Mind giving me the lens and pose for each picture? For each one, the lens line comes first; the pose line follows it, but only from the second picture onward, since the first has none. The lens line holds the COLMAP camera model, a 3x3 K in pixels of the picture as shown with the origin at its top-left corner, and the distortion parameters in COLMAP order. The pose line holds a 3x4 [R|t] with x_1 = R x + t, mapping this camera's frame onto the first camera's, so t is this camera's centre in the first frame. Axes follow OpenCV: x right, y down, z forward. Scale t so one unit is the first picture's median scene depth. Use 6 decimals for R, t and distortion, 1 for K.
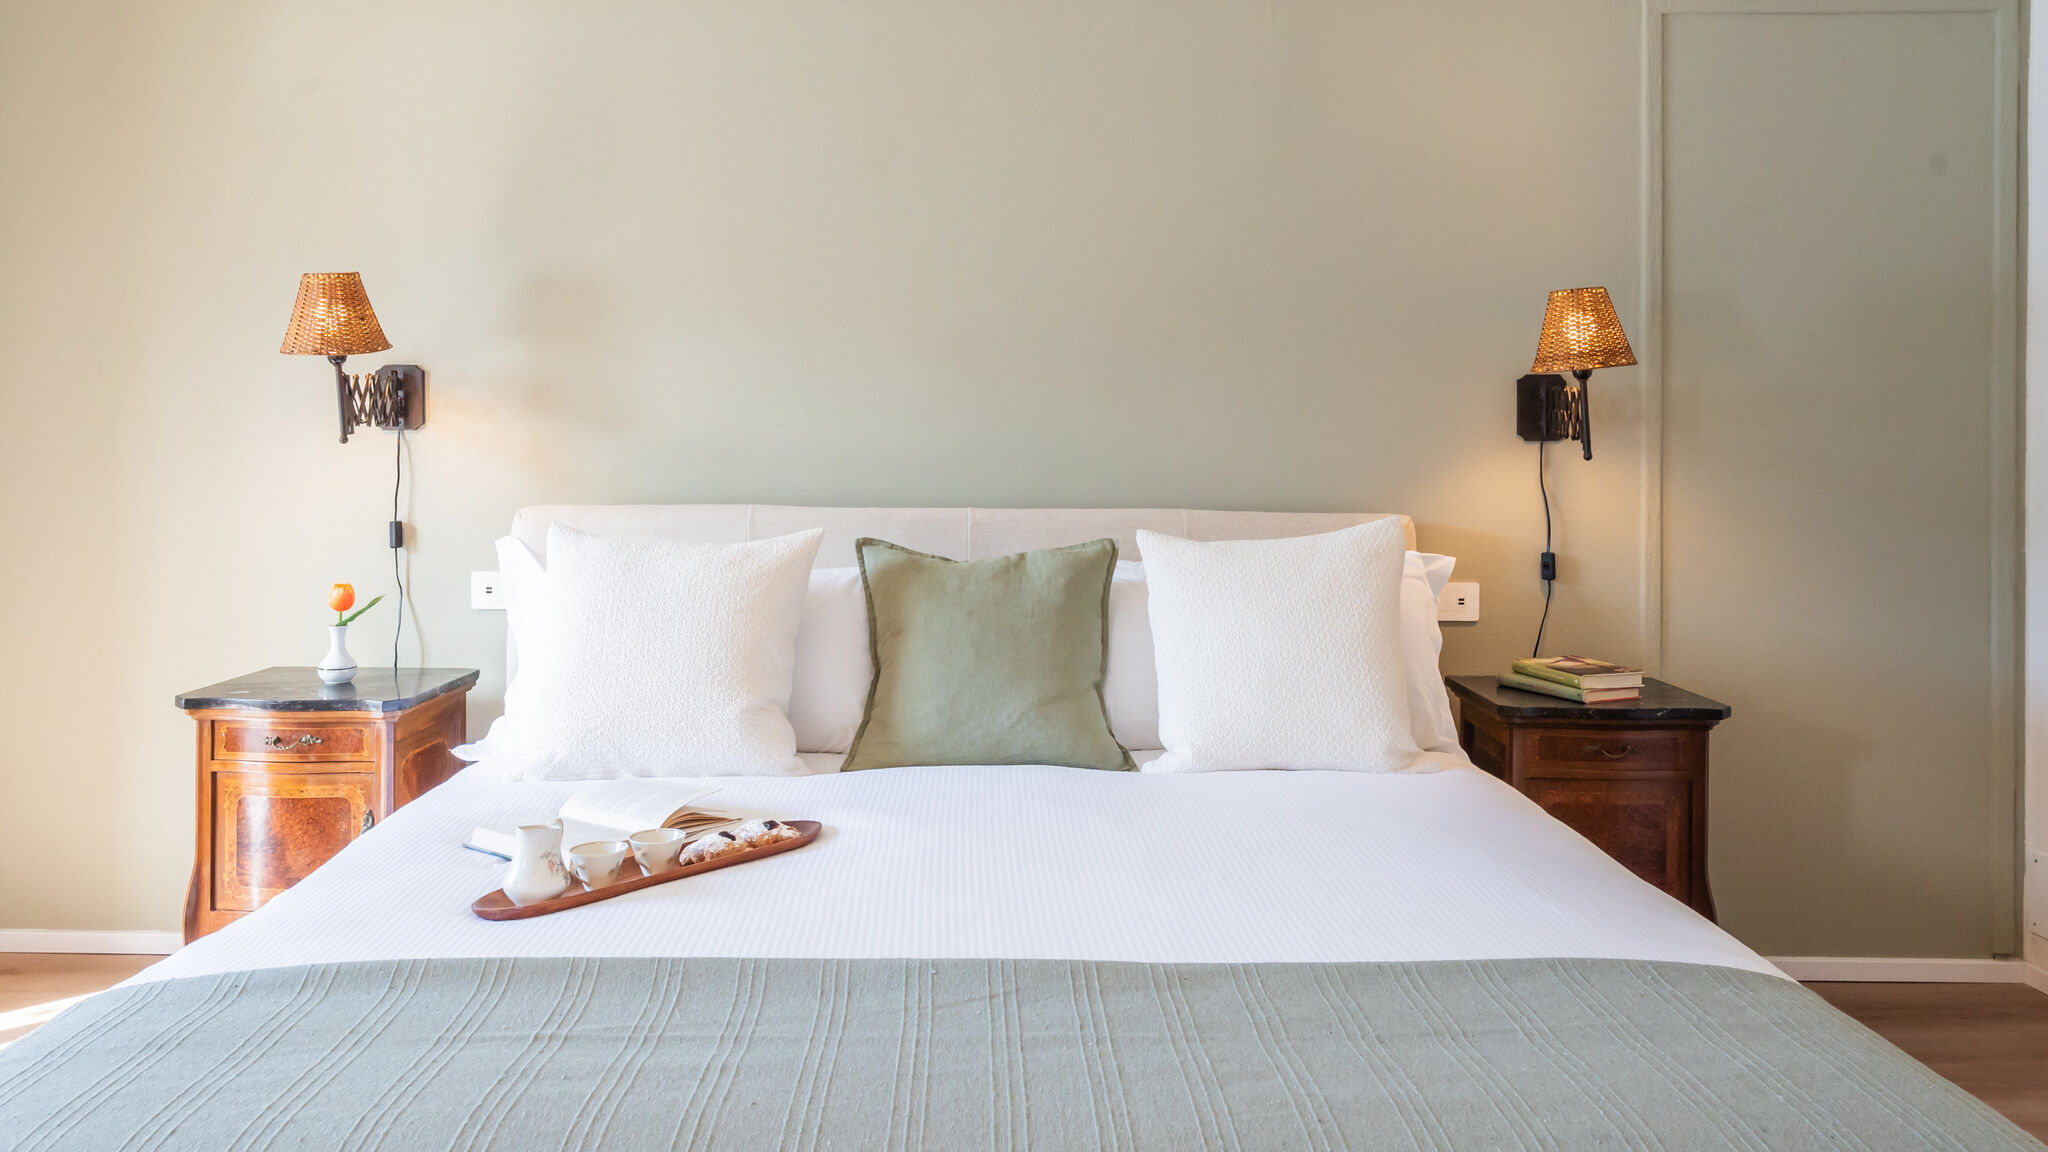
lens RADIAL K [[1461.9, 0, 1017.9], [0, 1461.9, 443.9], [0, 0, 1]] dist [0.002697, -0.004743]
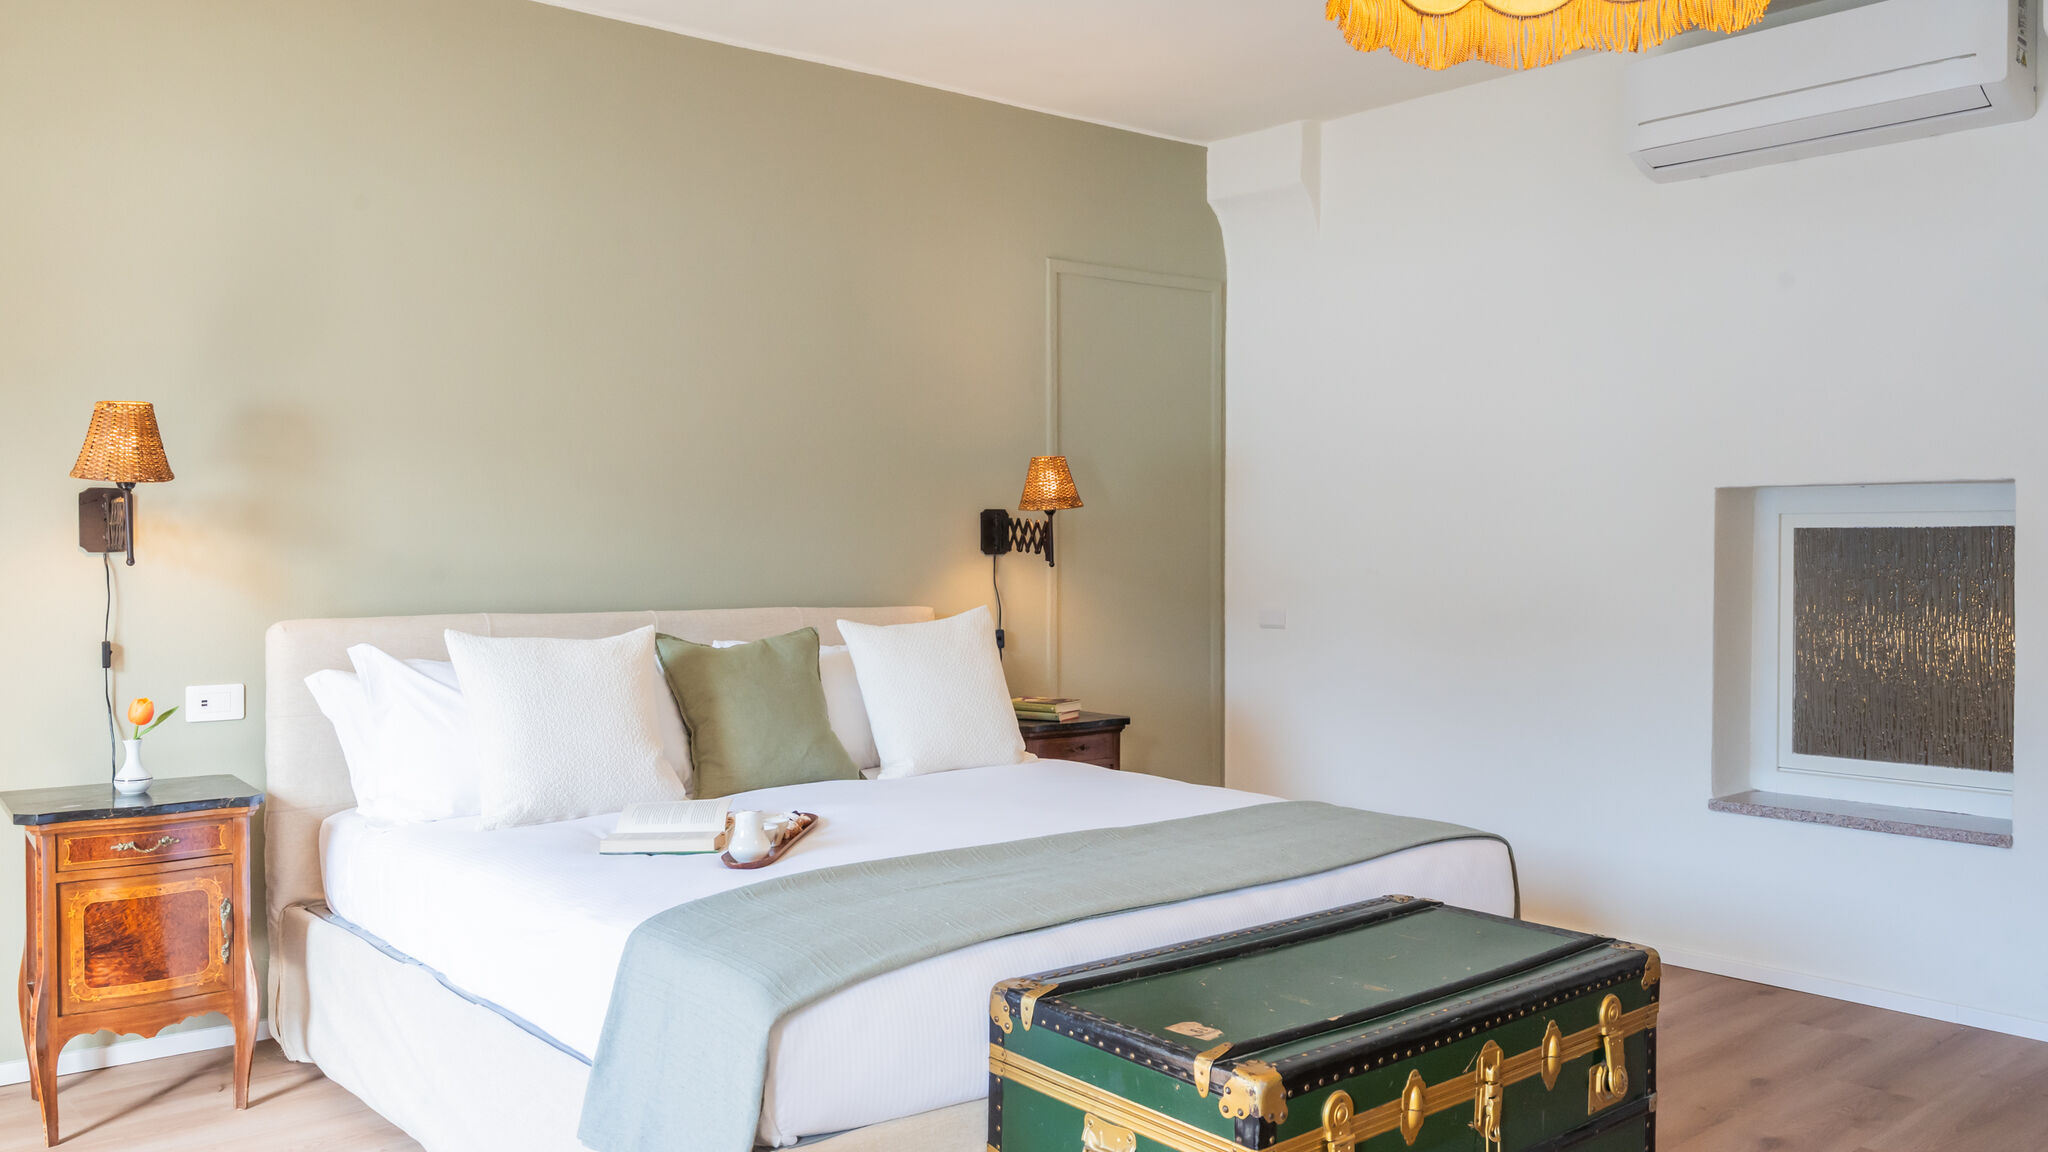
lens RADIAL K [[1593.8, 0, 1024.0], [0, 1593.8, 576.0], [0, 0, 1]] dist [0.024796, 0.001846]
pose [[0.780647, -0.016224, 0.624761, -0.708670], [0.004643, 0.999786, 0.020161, -0.014157], [-0.624954, -0.012837, 0.780556, -0.312415]]
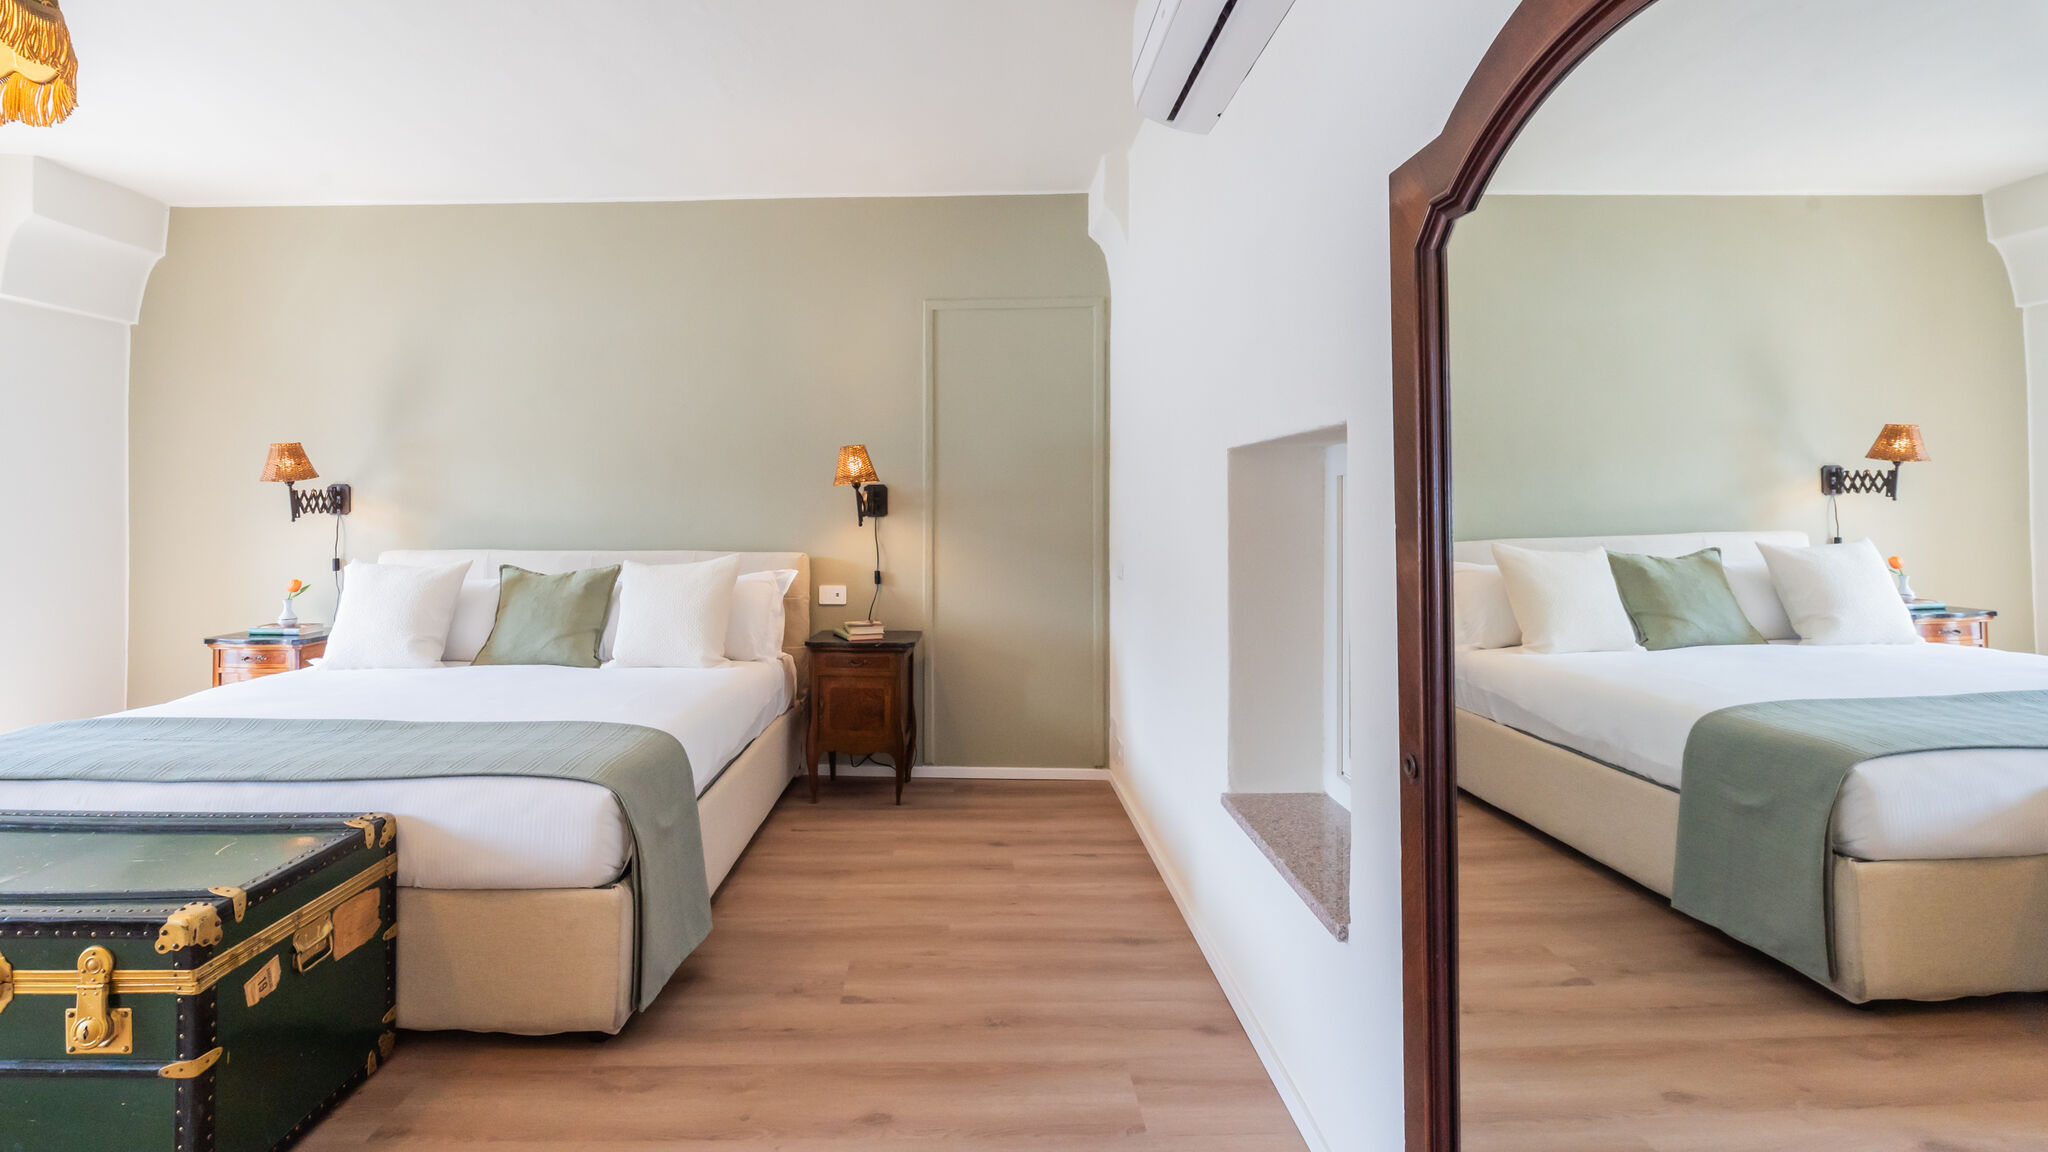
lens RADIAL K [[906.3, 0, 971.7], [0, 906.3, 507.7], [0, 0, 1]] dist [-0.000467, -0.000015]
pose [[0.999524, -0.006849, -0.030067, 0.604802], [0.006662, 0.999958, -0.006336, -0.006828], [0.030109, 0.006133, 0.999528, -0.315787]]
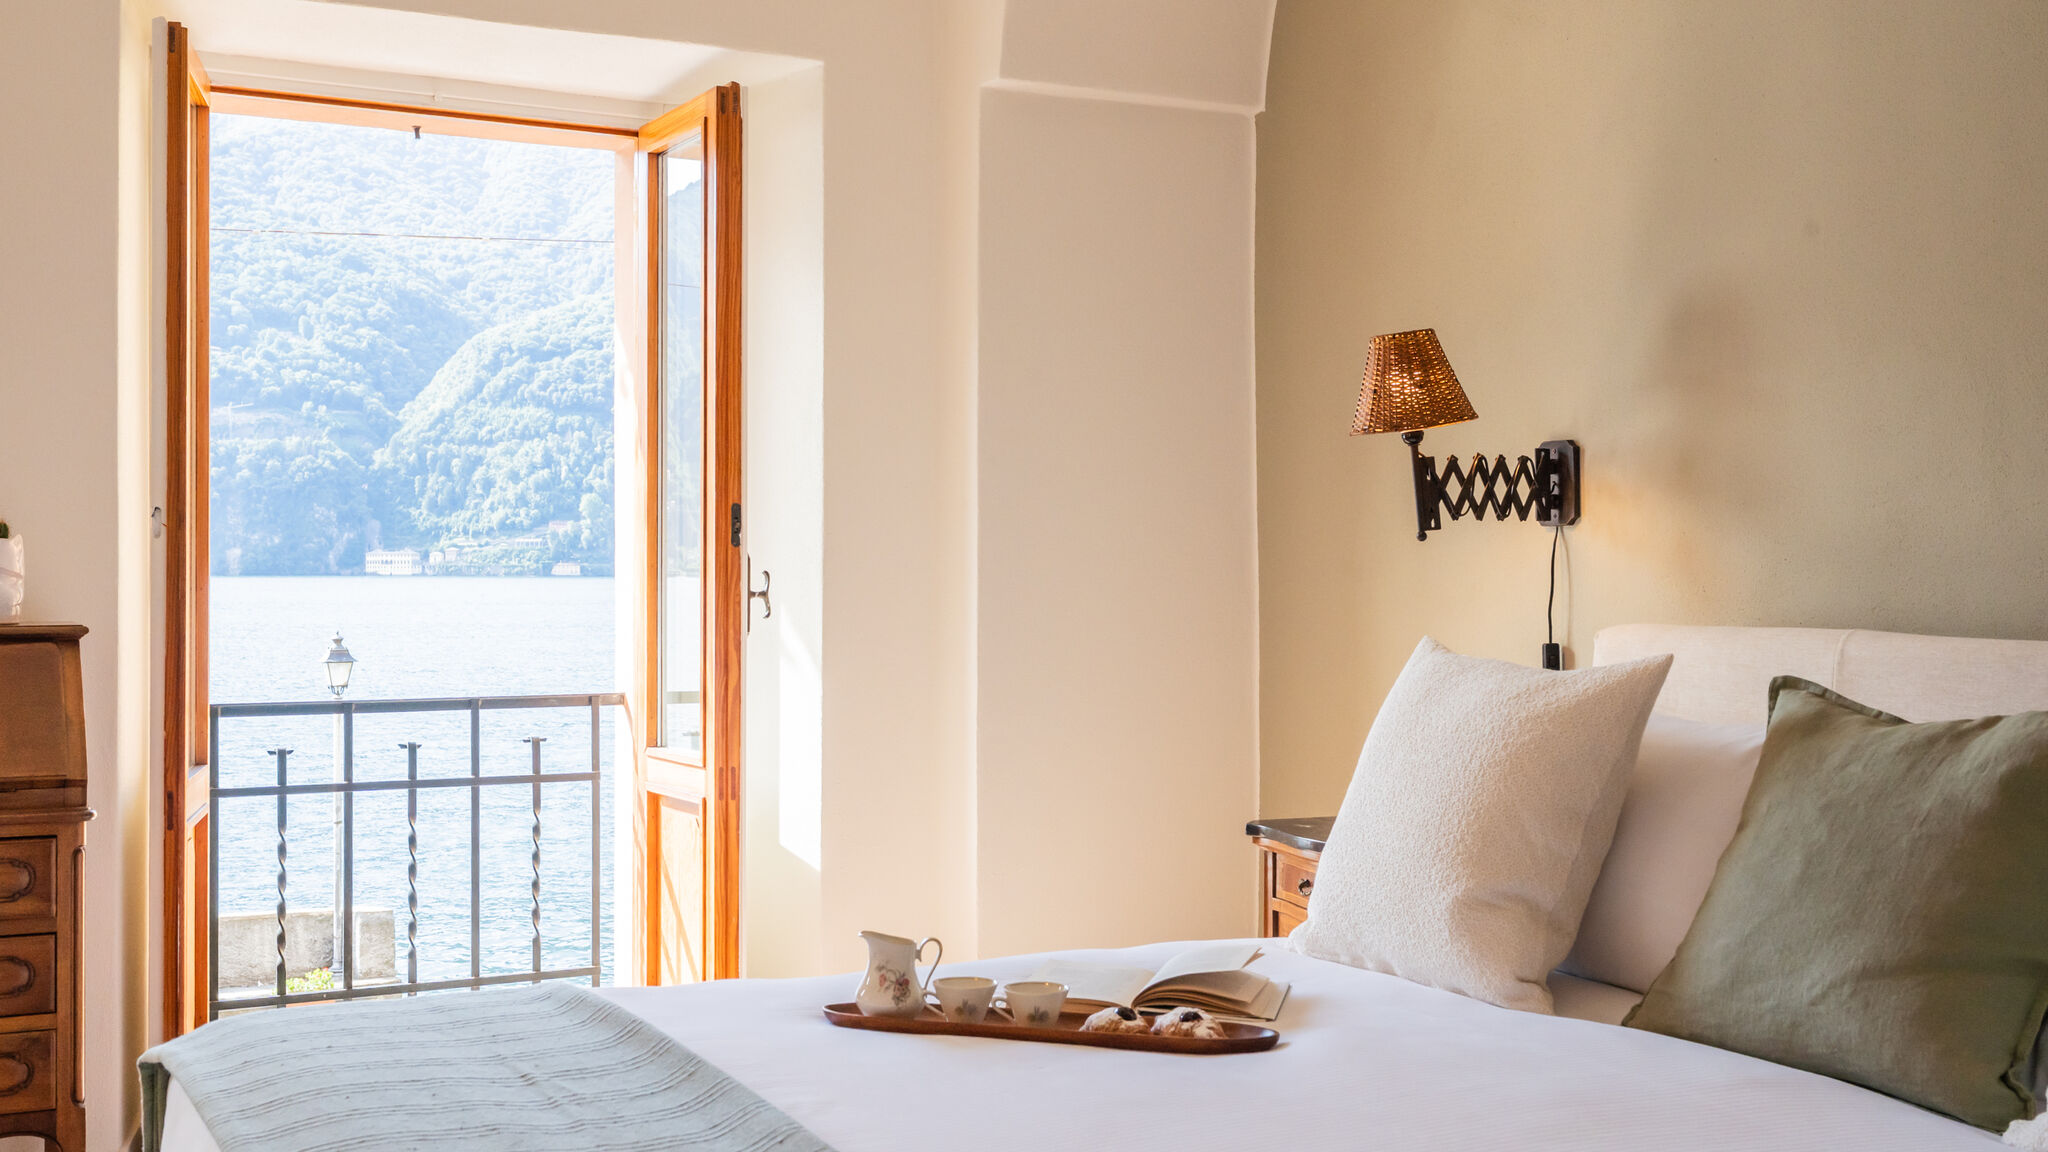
lens RADIAL K [[2117.0, 0, 1024.0], [0, 2117.0, 576.0], [0, 0, 1]] dist [0.000036, -0.001242]
pose [[0.416229, -0.000371, -0.909260, 0.546050], [-0.005728, 0.999979, -0.003030, 0.025359], [0.909242, 0.006469, 0.416218, 0.321925]]
